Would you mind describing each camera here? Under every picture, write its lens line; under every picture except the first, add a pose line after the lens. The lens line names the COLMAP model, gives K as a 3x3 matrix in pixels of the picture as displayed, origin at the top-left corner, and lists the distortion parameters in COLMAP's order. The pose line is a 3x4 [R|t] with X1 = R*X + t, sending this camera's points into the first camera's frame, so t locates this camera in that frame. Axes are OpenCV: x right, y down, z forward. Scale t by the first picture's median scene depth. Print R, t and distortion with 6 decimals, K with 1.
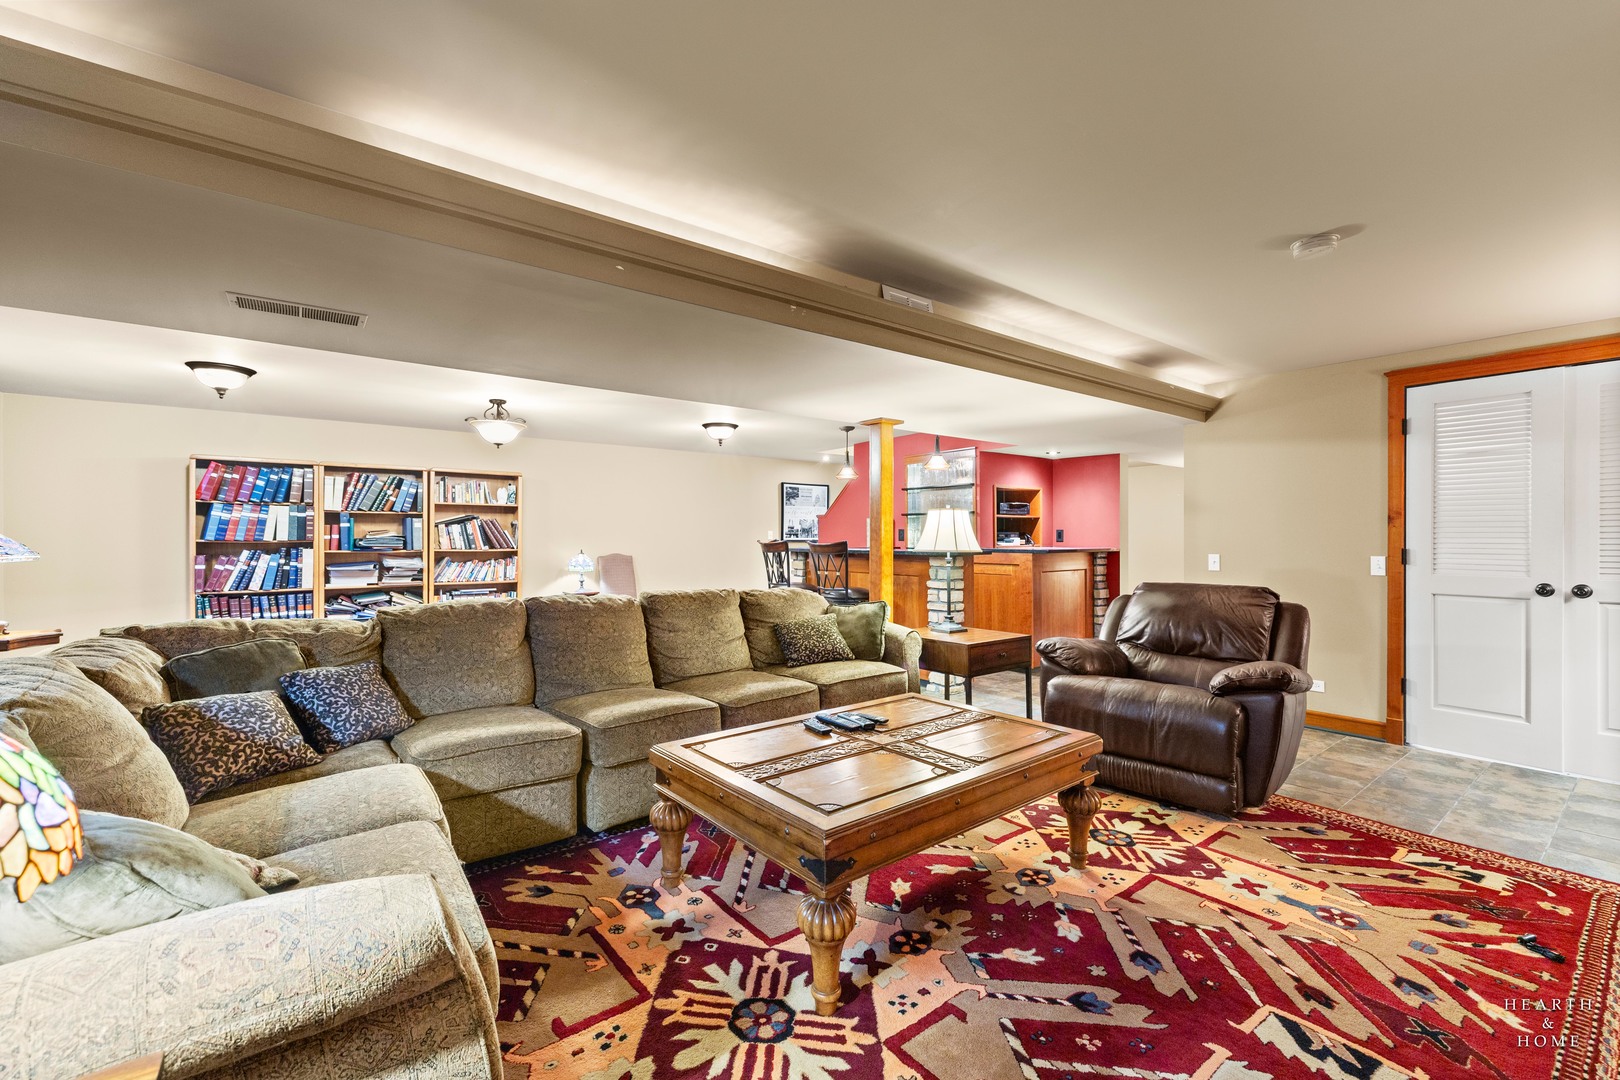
lens RADIAL K [[679.1, 0, 814.4], [0, 679.1, 536.8], [0, 0, 1]] dist [0.001353, 0.000131]
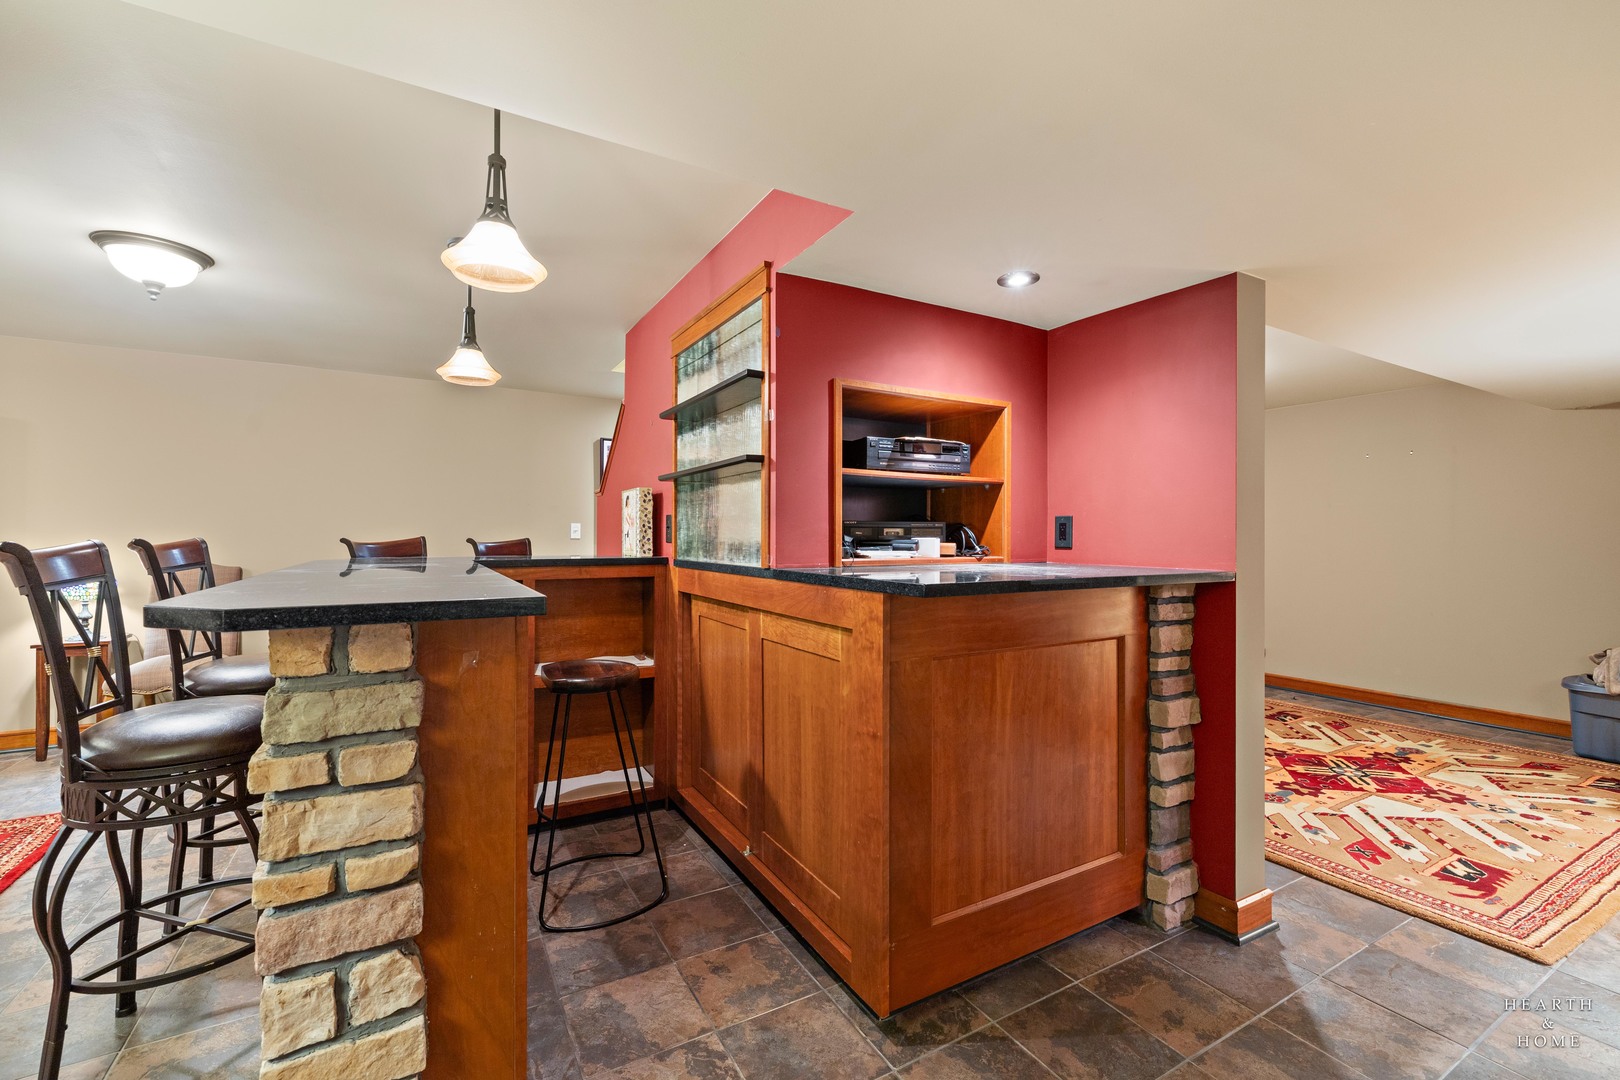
lens RADIAL K [[679.1, 0, 815.5], [0, 679.1, 530.9], [0, 0, 1]] dist [0.001353, 0.000131]
pose [[0.989729, 0.013016, -0.142361, 0.294403], [-0.013726, 0.999898, -0.004008, 0.000629], [0.142294, 0.005921, 0.989807, 0.645279]]
